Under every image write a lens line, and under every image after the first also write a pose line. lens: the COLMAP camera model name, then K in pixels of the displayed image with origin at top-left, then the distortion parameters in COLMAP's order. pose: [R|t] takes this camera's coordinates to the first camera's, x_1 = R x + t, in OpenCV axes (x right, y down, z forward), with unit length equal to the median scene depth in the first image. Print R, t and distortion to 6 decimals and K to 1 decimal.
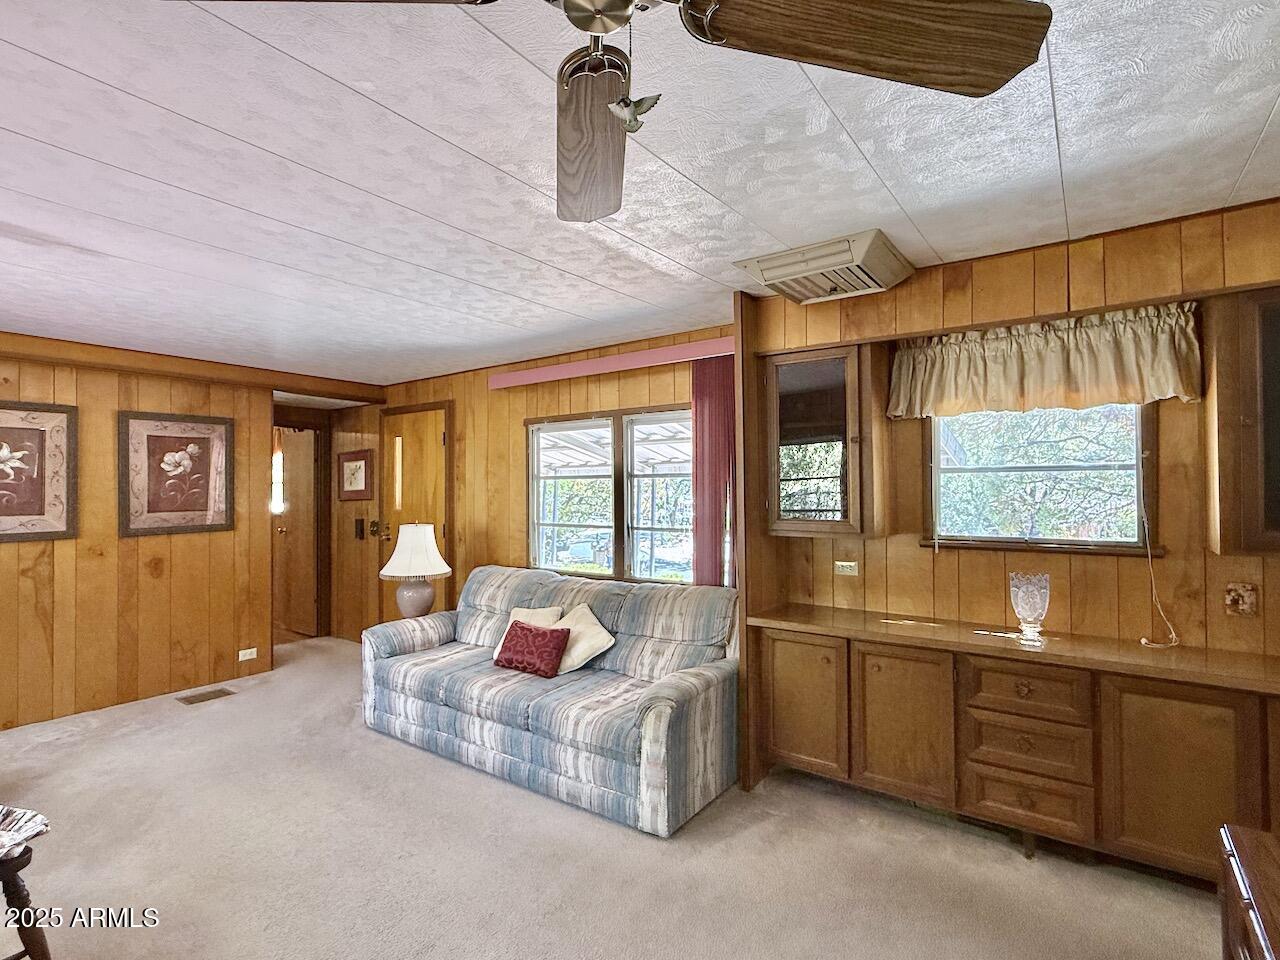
lens RADIAL K [[631.2, 0, 634.1], [0, 631.2, 481.8], [0, 0, 1]] dist [0.002504, -0.000145]
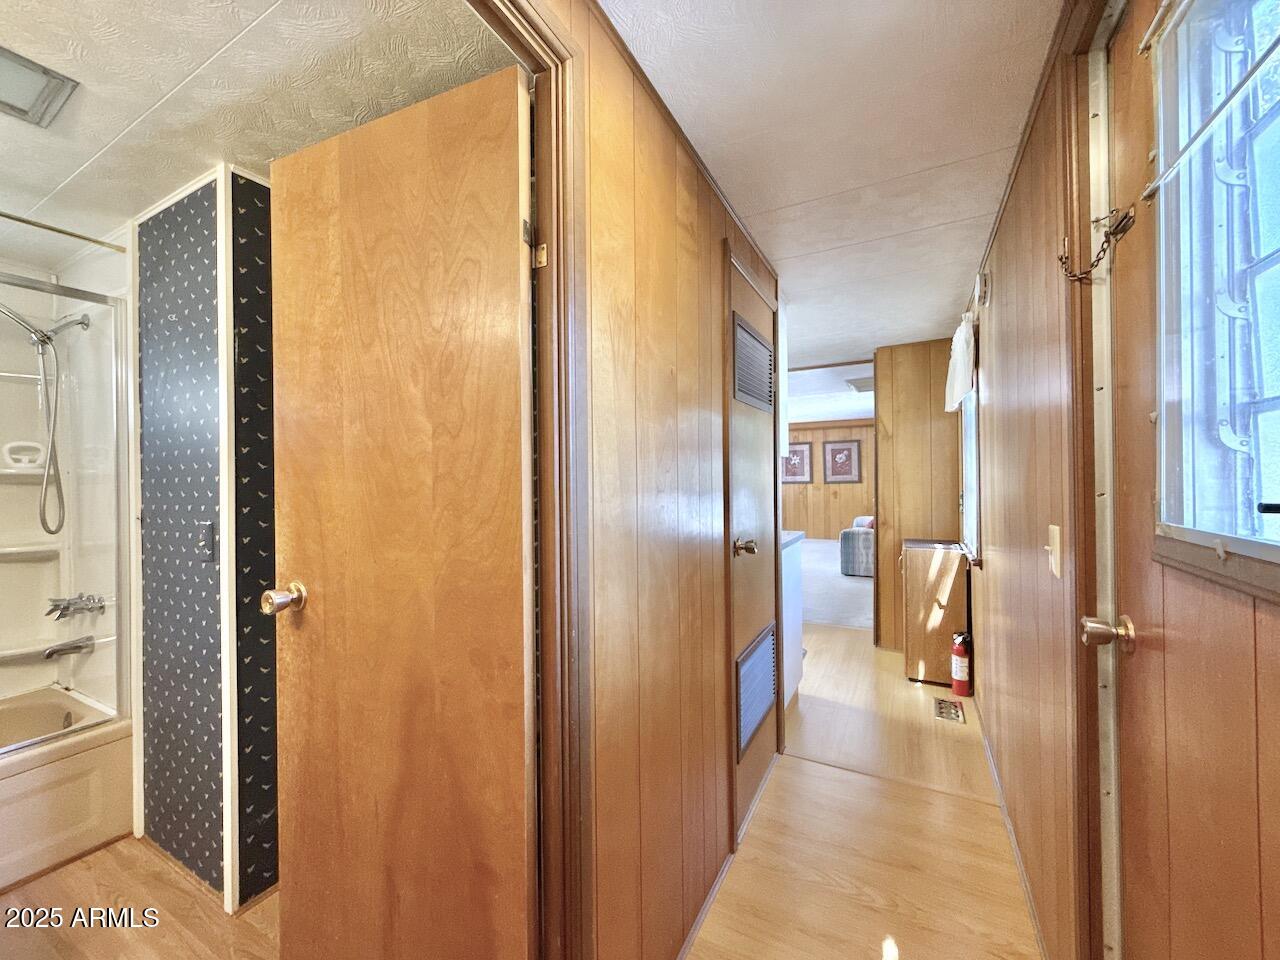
lens RADIAL K [[508.9, 0, 633.2], [0, 508.9, 478.3], [0, 0, 1]] dist [-0.002031, 0.000127]
pose [[0.132538, 0.001696, -0.991176, 1.428778], [0.024950, 0.999676, 0.005047, 0.026744], [0.990864, -0.025399, 0.132453, -0.209116]]
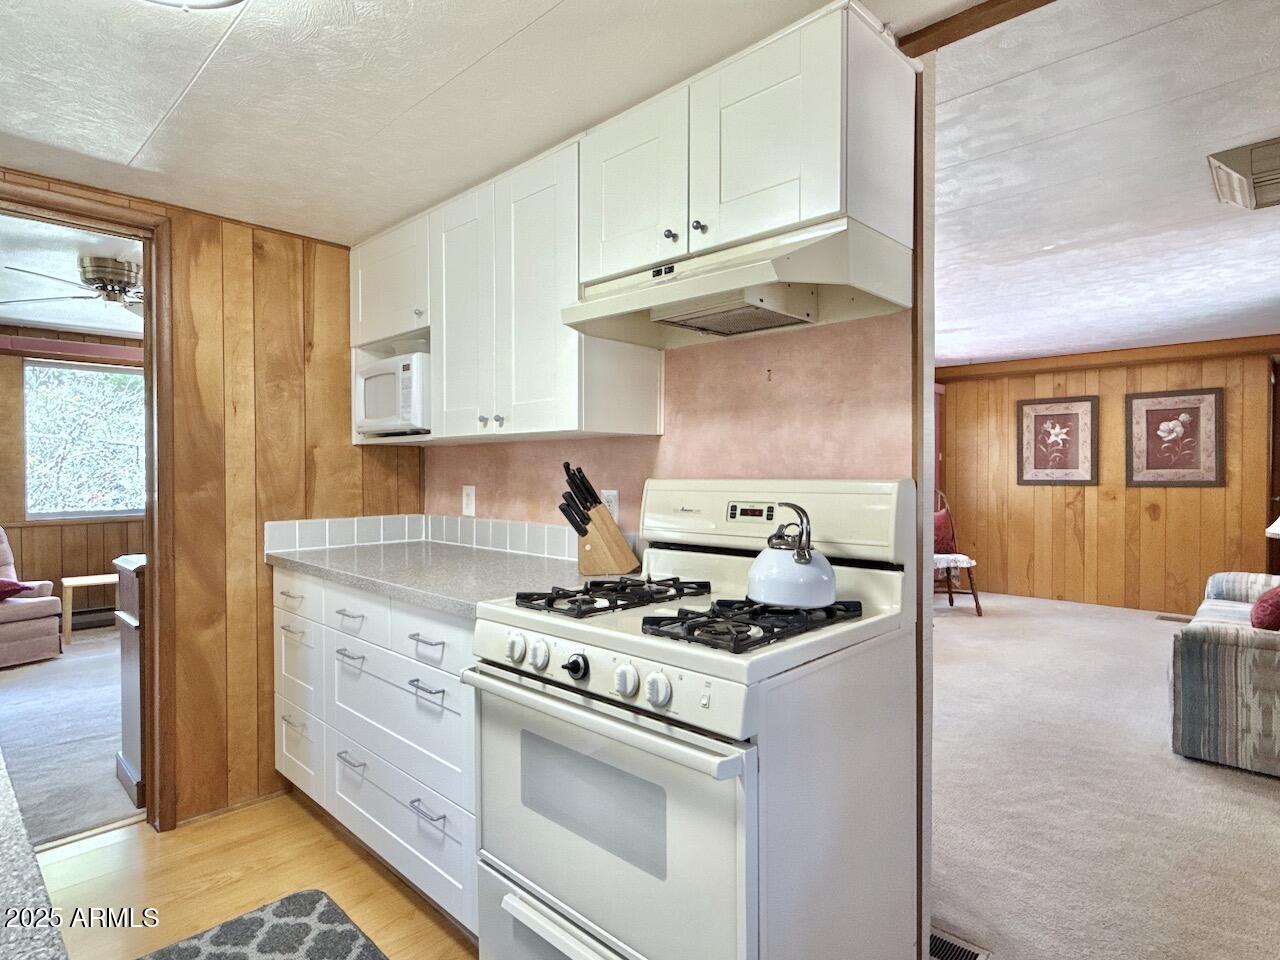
lens RADIAL K [[695.8, 0, 620.2], [0, 695.8, 478.9], [0, 0, 1]] dist [-0.004737, -0.001763]
pose [[-0.140688, 0.019040, -0.989871, 0.813513], [0.013121, 0.999763, 0.017366, 0.029933], [0.989967, -0.010545, -0.140904, 0.124952]]
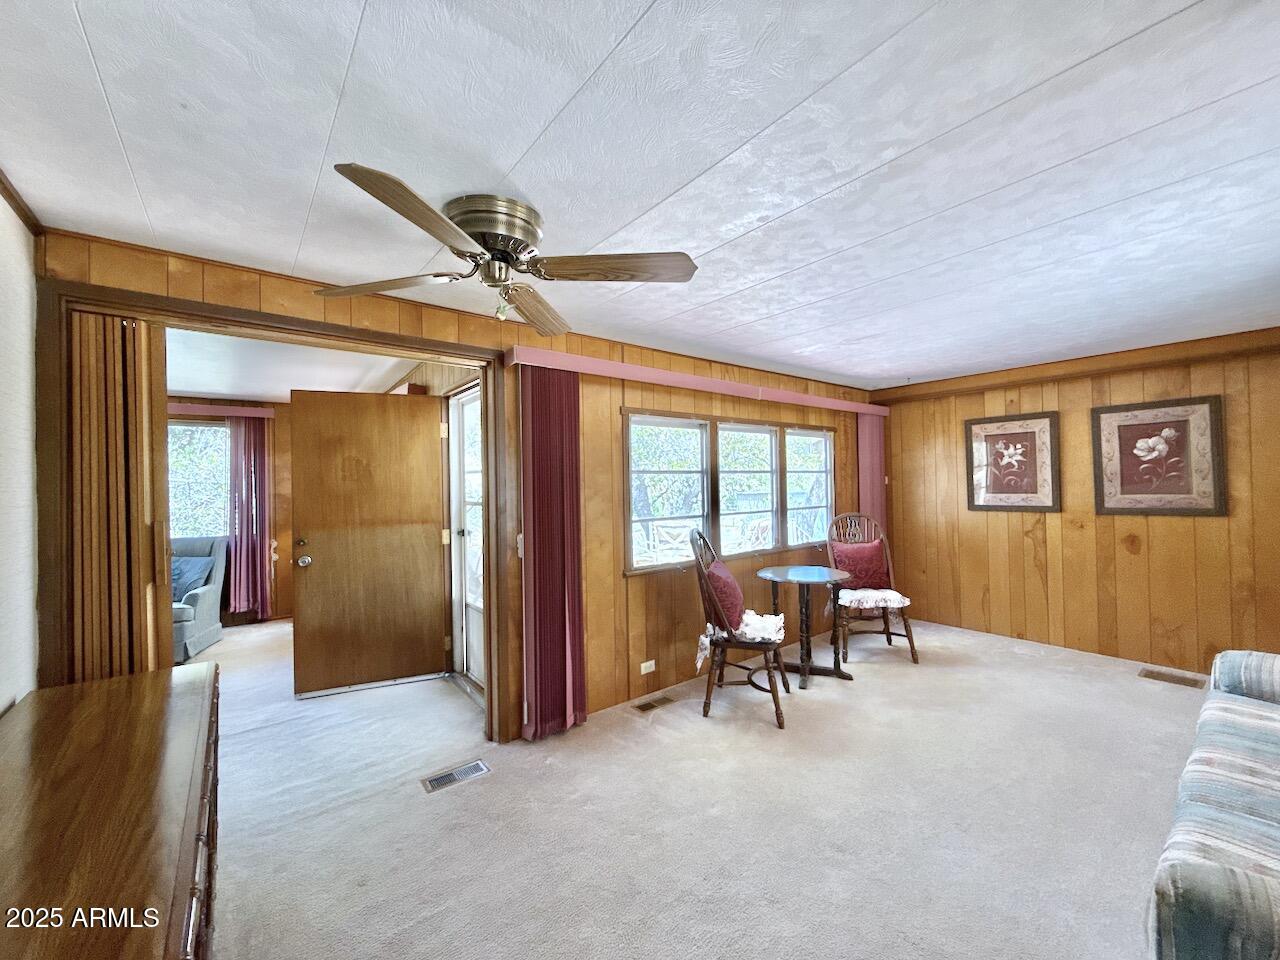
lens RADIAL K [[508.9, 0, 633.2], [0, 508.9, 478.3], [0, 0, 1]] dist [-0.002031, 0.000127]
pose [[-0.269843, -0.000833, -0.962904, 0.340750], [0.029781, 0.999514, -0.009211, 0.003041], [0.962444, -0.031162, -0.269687, 0.412640]]
